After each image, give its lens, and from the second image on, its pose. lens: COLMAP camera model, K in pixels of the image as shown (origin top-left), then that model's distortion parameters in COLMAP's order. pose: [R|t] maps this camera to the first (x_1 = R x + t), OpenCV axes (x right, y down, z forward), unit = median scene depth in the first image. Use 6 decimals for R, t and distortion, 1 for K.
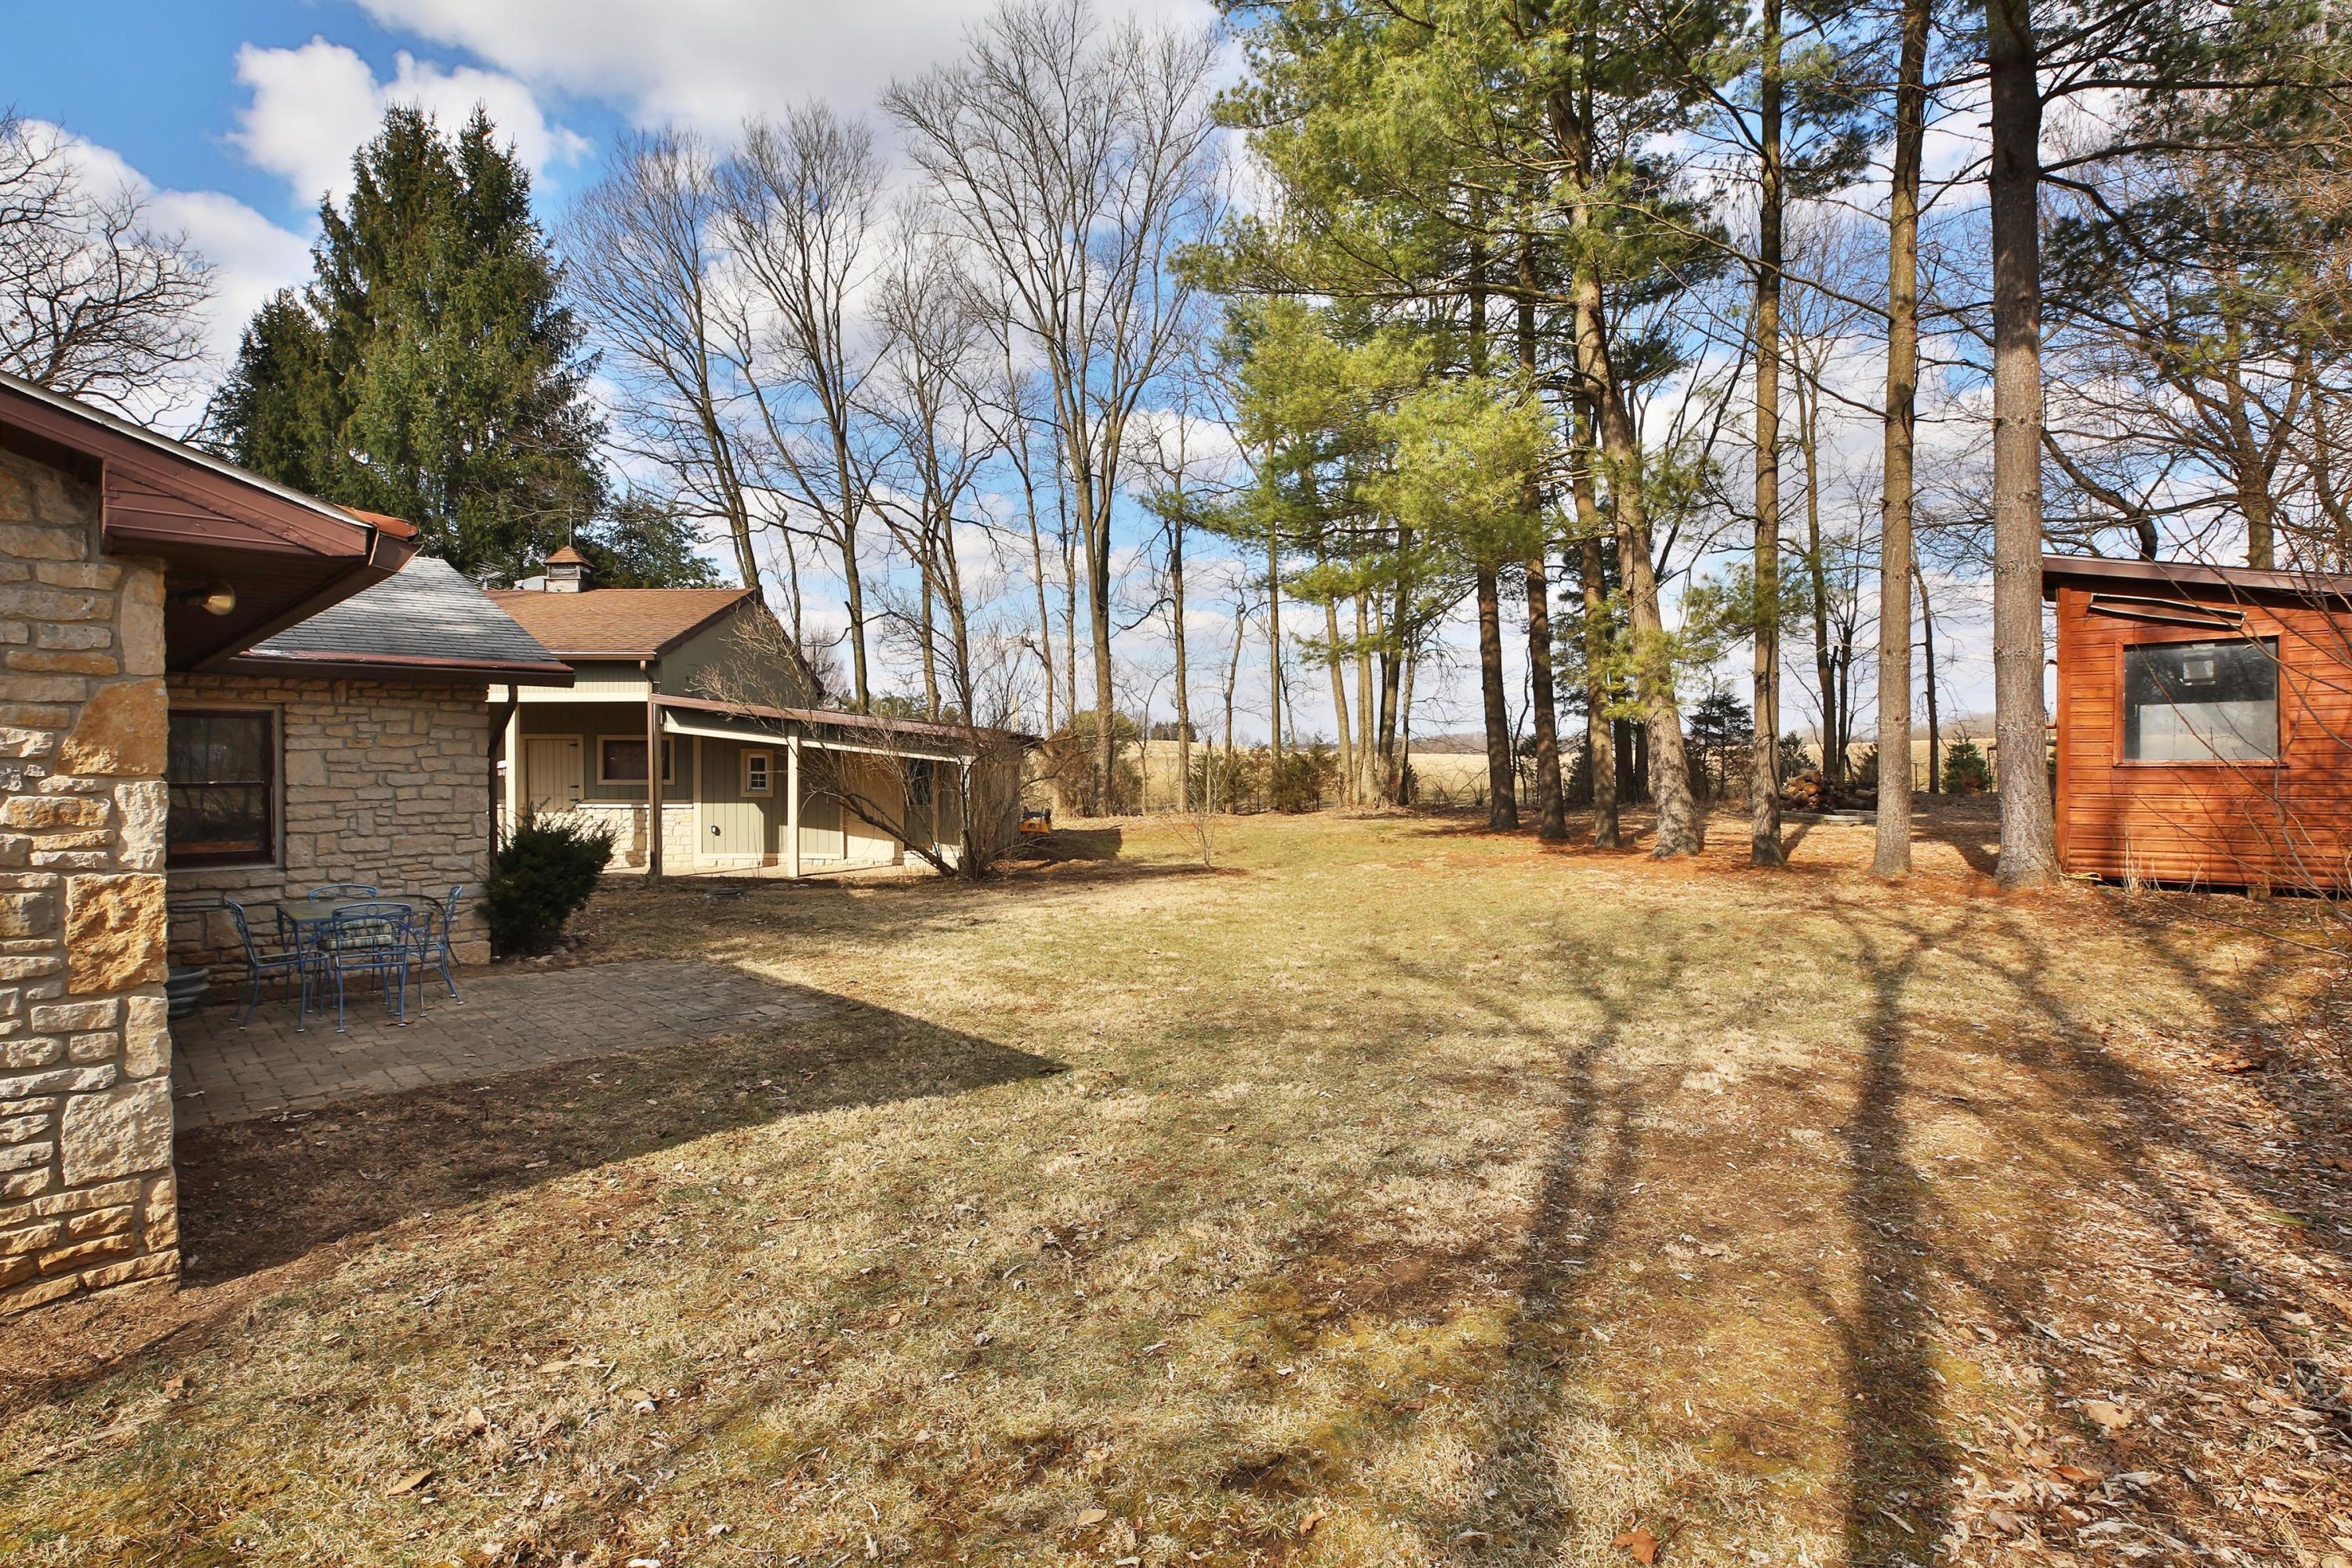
lens RADIAL K [[1142.6, 0, 1164.4], [0, 1142.6, 776.9], [0, 0, 1]] dist [-0.042452, 0.014459]
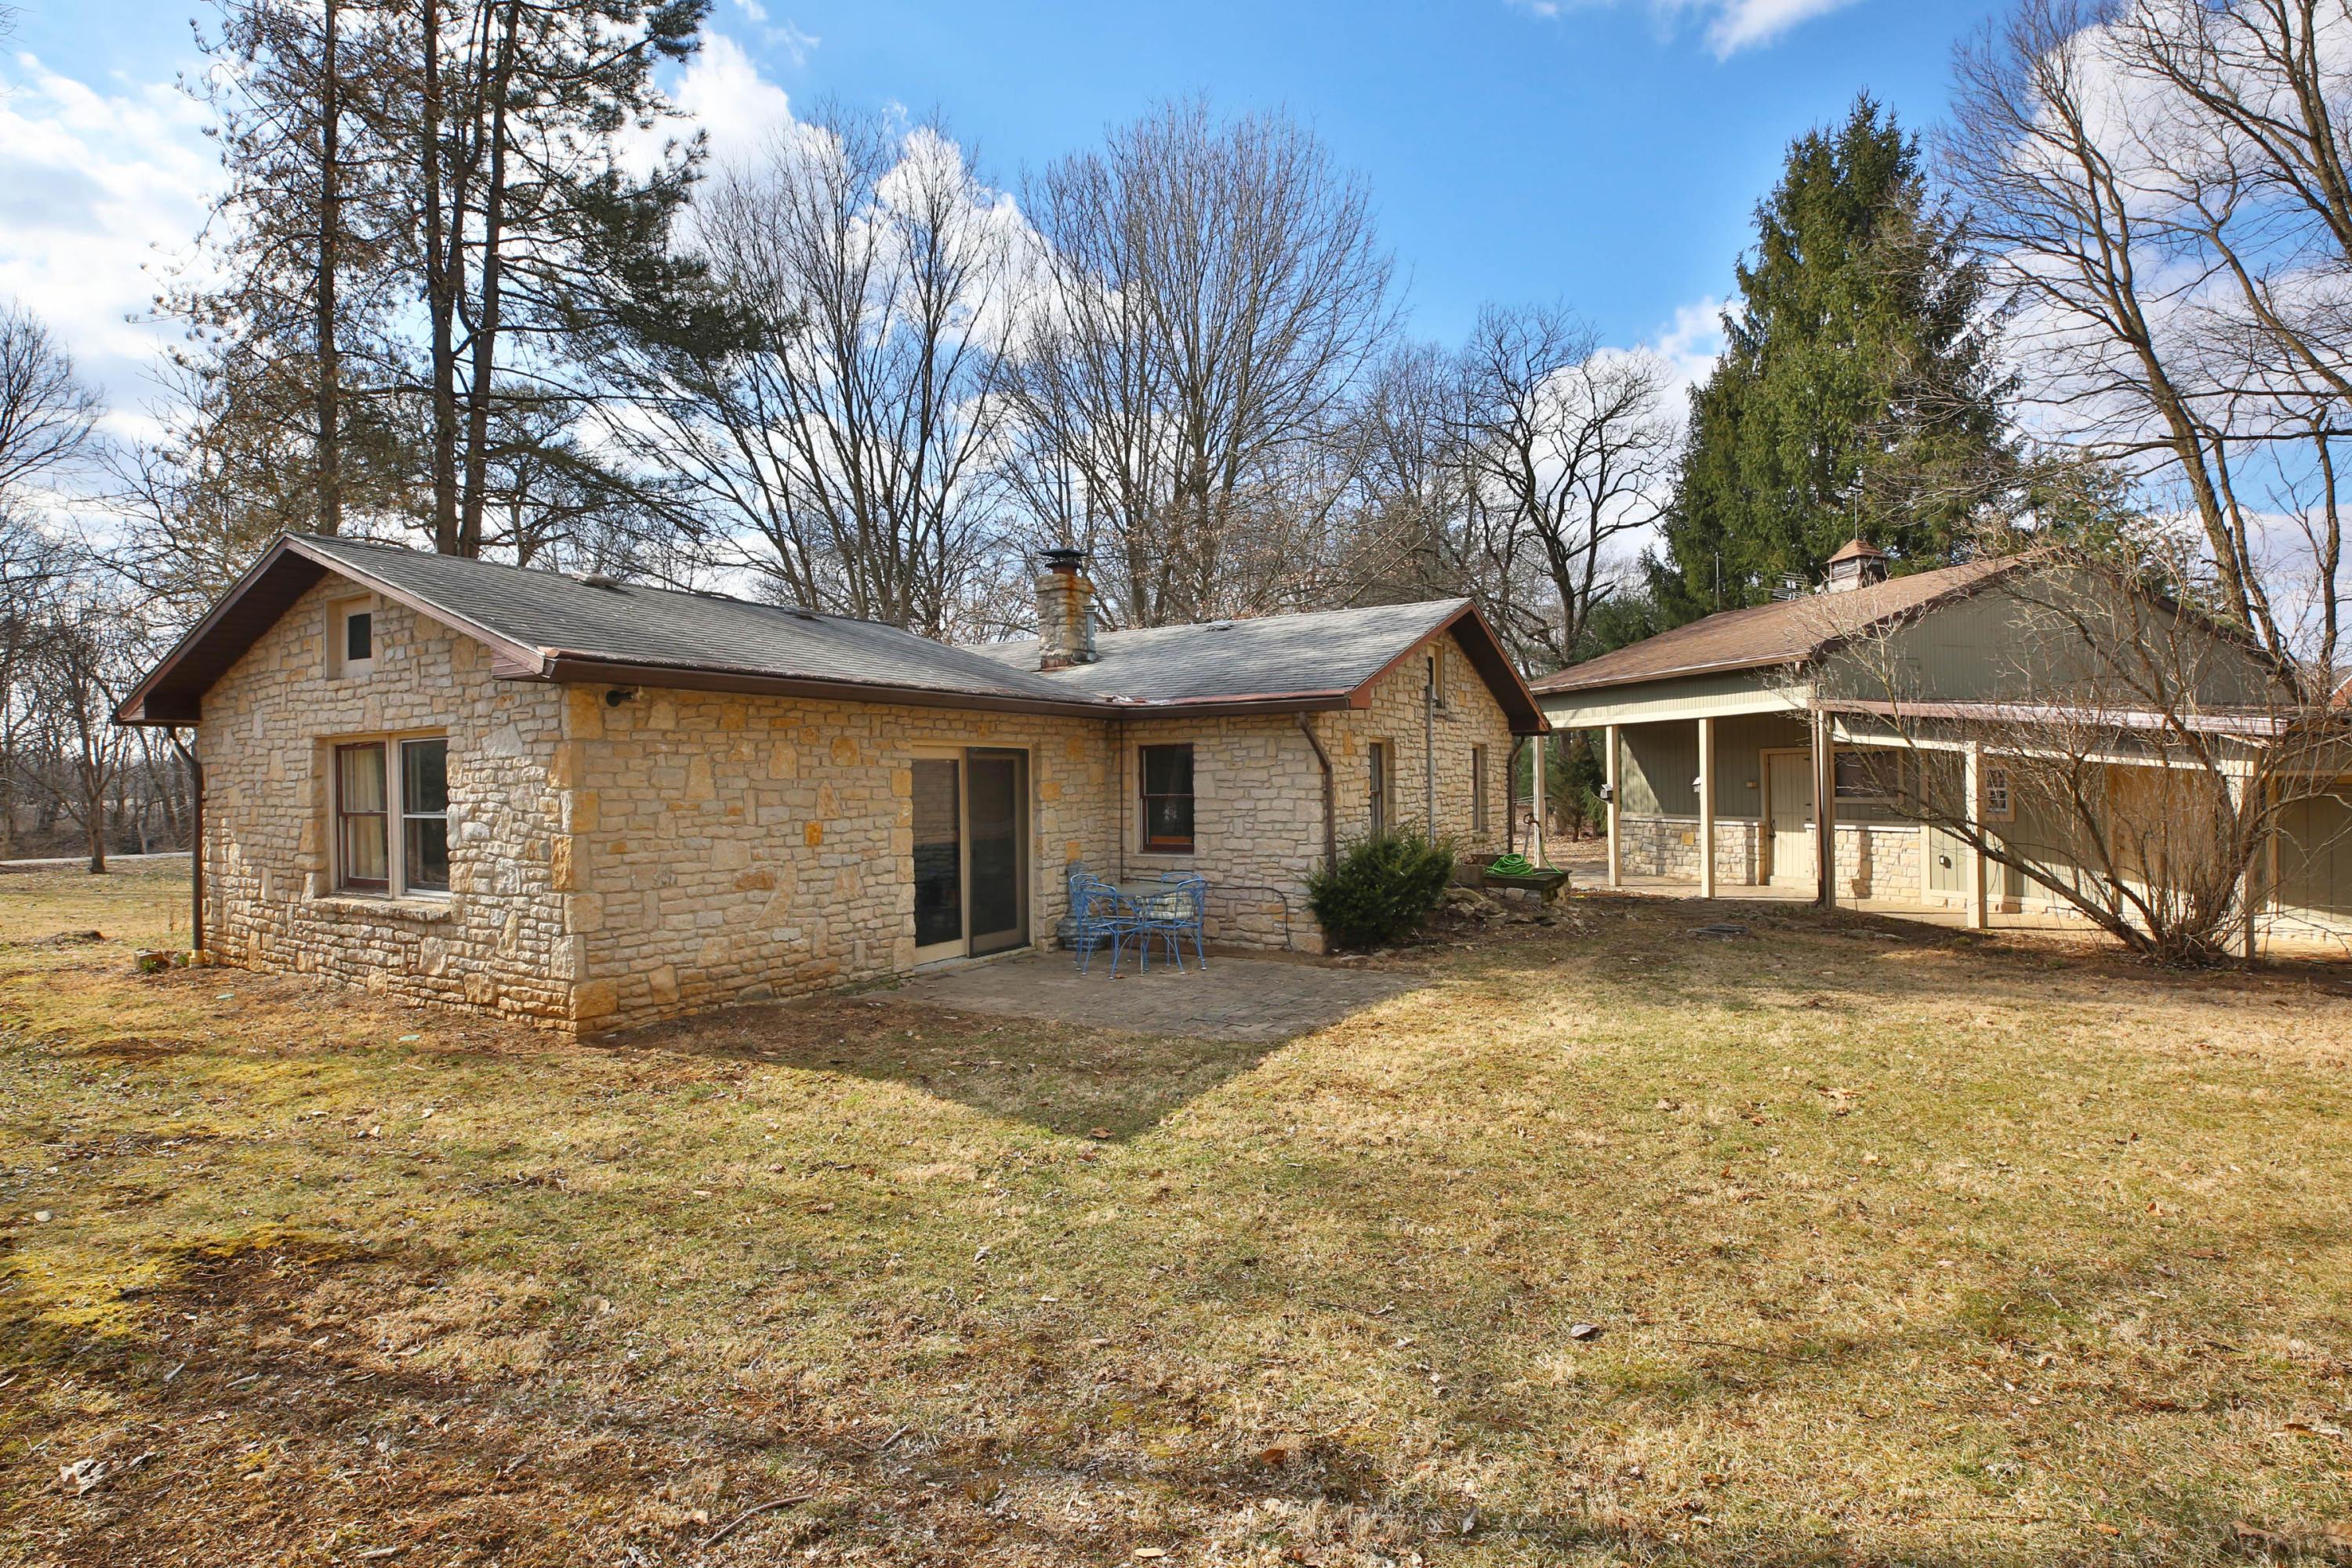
lens RADIAL K [[1142.6, 0, 1164.4], [0, 1142.6, 776.9], [0, 0, 1]] dist [-0.042452, 0.014459]
pose [[0.233603, -0.010517, -0.972275, 0.271634], [-0.005188, 0.999914, -0.012062, -0.000082], [0.972318, 0.007862, 0.233529, 0.312354]]
